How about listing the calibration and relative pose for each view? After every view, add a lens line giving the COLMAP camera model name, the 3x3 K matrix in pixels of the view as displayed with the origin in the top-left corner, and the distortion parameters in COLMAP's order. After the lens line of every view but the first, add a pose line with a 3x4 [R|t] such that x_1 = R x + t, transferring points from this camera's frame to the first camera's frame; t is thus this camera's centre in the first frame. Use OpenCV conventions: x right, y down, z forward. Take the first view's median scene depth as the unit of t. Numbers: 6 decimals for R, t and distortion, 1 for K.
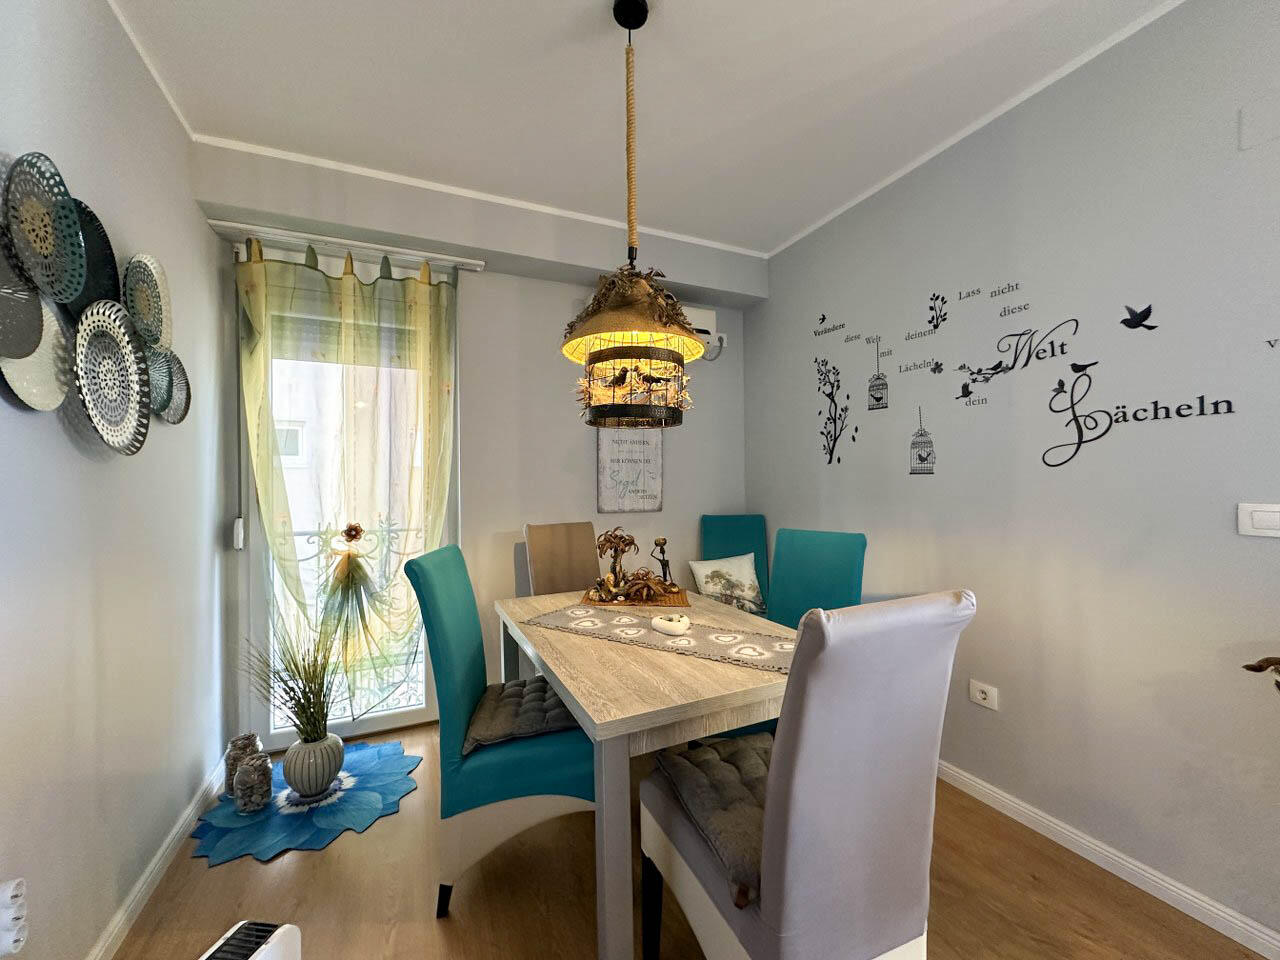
lens RADIAL K [[509.9, 0, 637.0], [0, 509.9, 483.3], [0, 0, 1]] dist [0.000077, 0.000951]
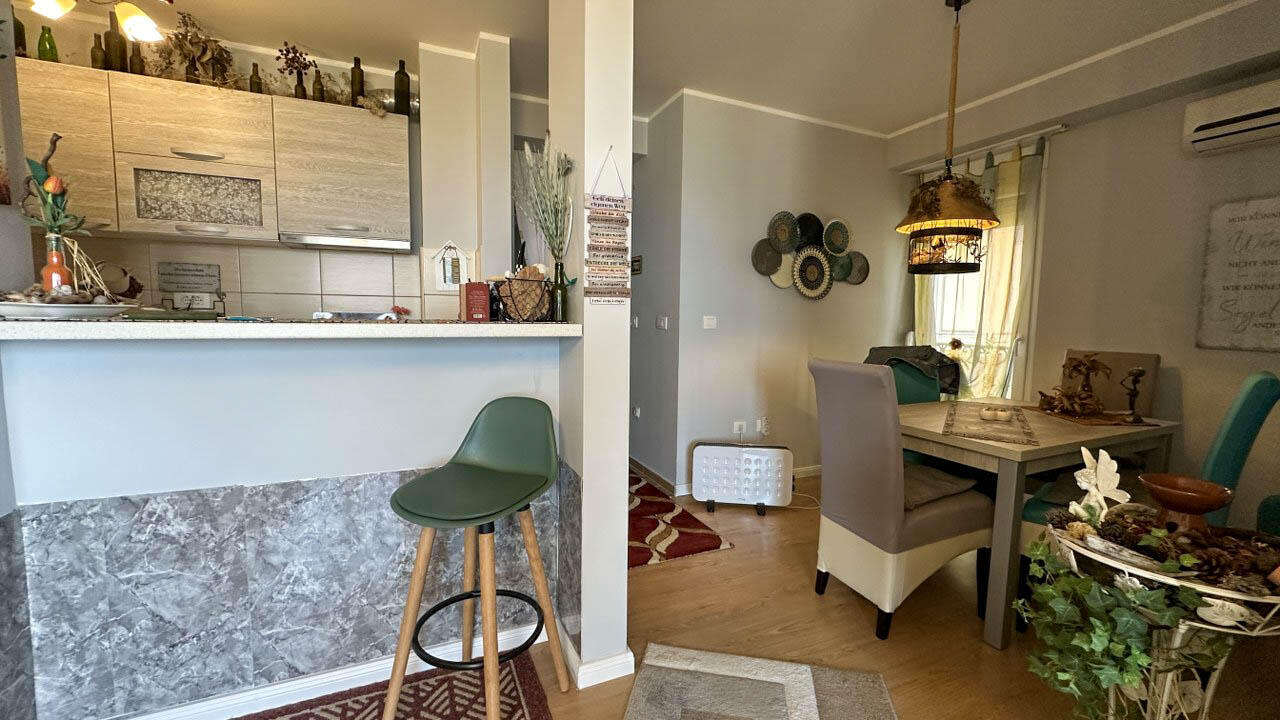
lens RADIAL K [[502.3, 0, 637.3], [0, 502.3, 360.5], [0, 0, 1]] dist [-0.000102, -0.000023]
pose [[0.002475, 0.095311, -0.995444, 0.938893], [-0.015650, 0.995329, 0.095261, 0.013658], [0.999874, 0.015343, 0.003955, 0.023747]]
